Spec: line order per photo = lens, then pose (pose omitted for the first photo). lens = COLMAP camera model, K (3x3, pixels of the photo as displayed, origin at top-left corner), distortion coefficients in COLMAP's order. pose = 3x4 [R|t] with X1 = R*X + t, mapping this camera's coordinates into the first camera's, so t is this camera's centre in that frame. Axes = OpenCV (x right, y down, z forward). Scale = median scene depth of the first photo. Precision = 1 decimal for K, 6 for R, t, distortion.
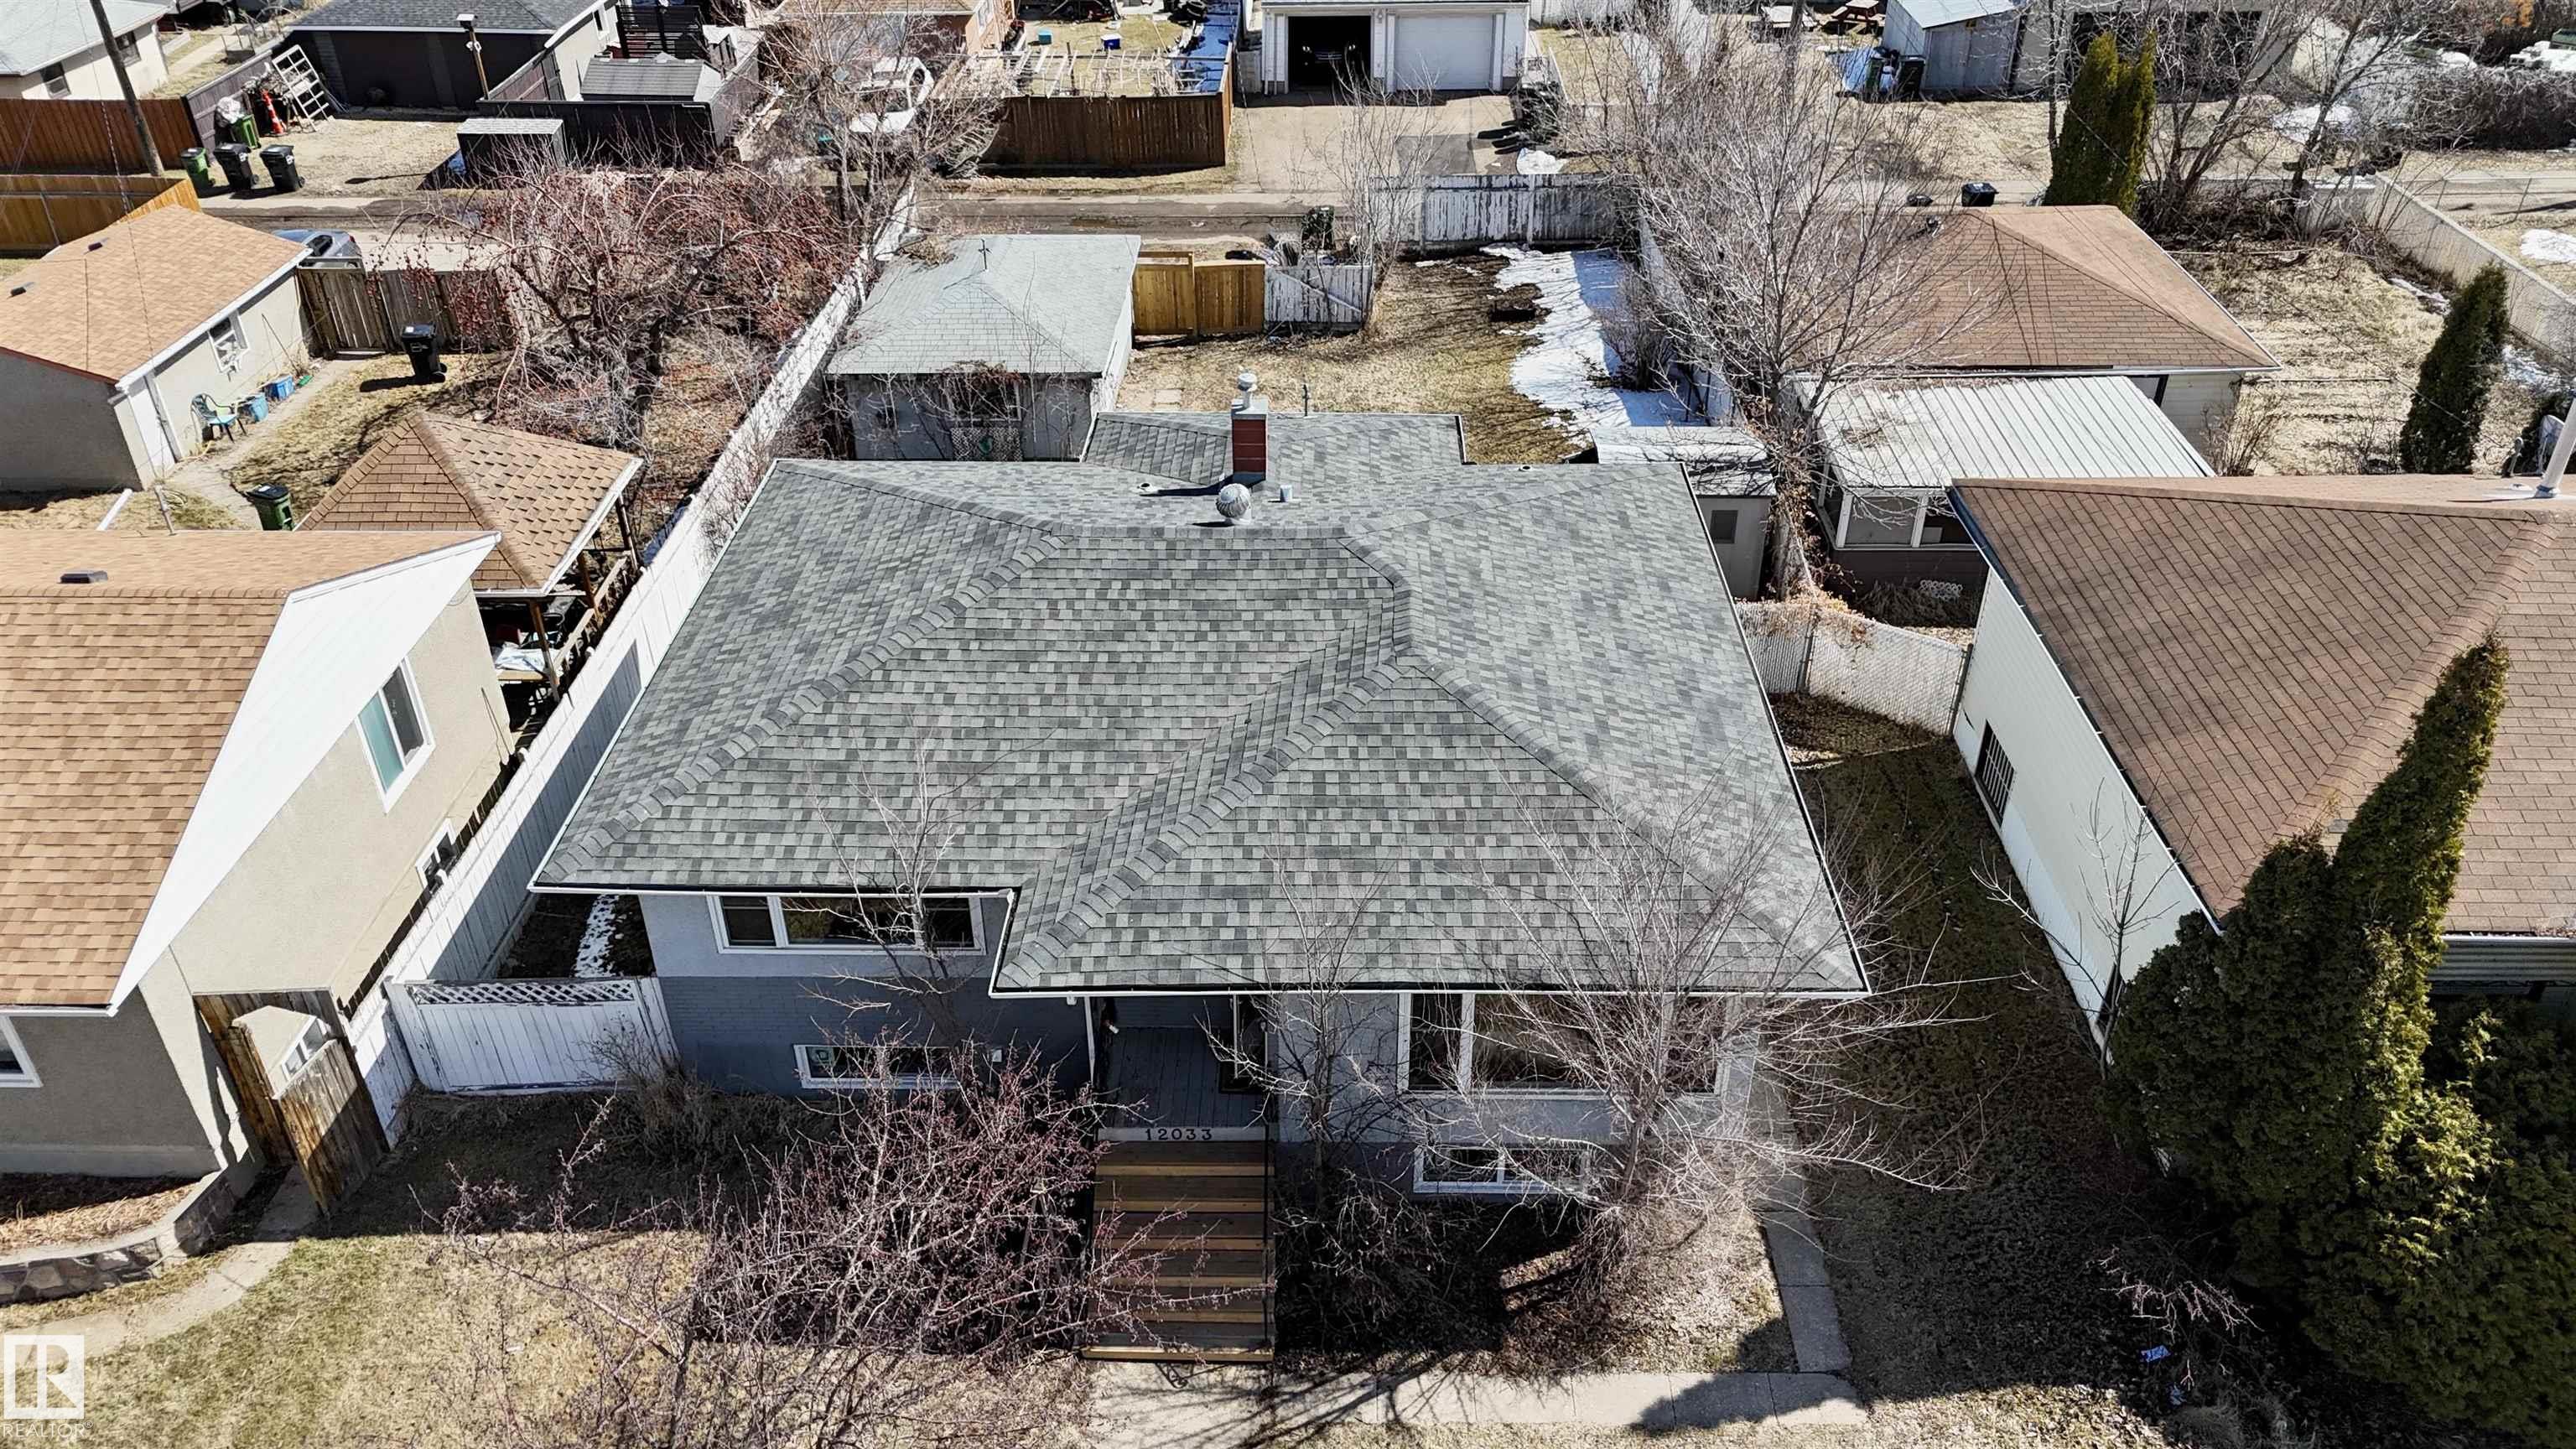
lens RADIAL K [[1862.3, 0, 1282.5], [0, 1862.3, 715.8], [0, 0, 1]] dist [0.074137, -0.059837]
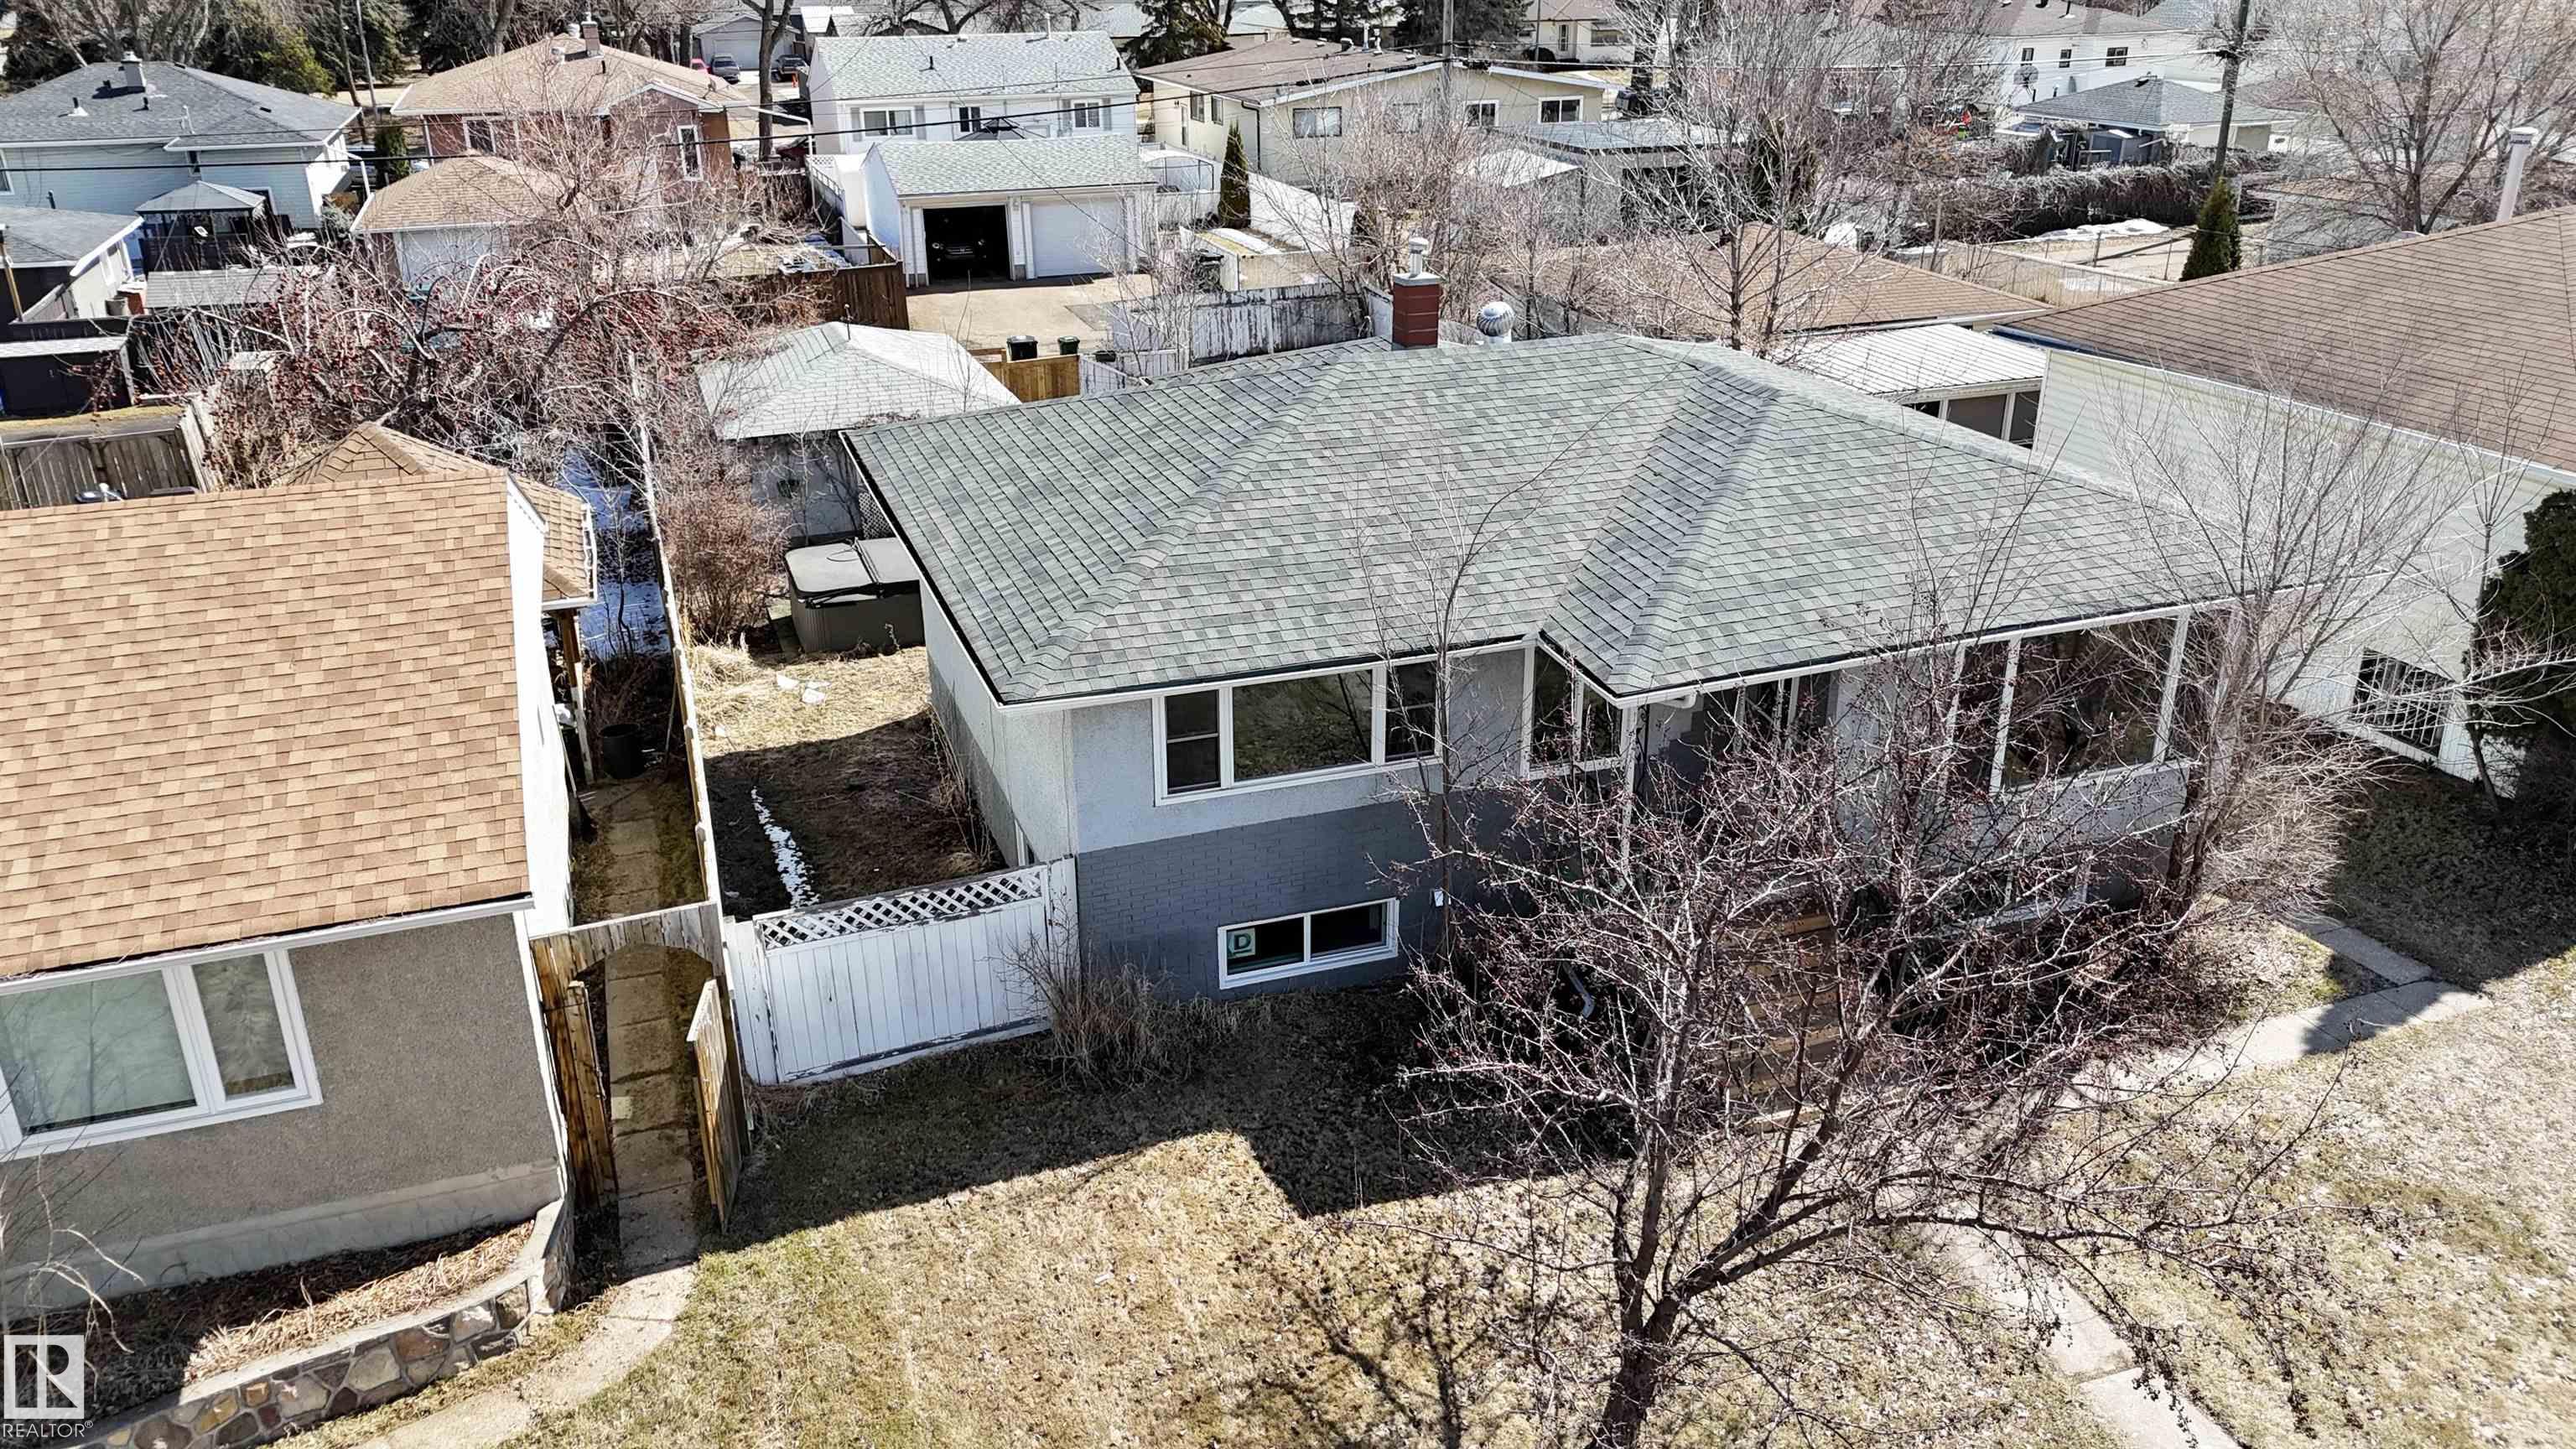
lens RADIAL K [[1862.3, 0, 1283.4], [0, 1862.3, 735.0], [0, 0, 1]] dist [0.074137, -0.059837]
pose [[0.934026, -0.139118, 0.329001, -0.527893], [0.196638, 0.969175, -0.148435, 0.235294], [-0.298210, 0.203336, 0.932591, 0.209092]]
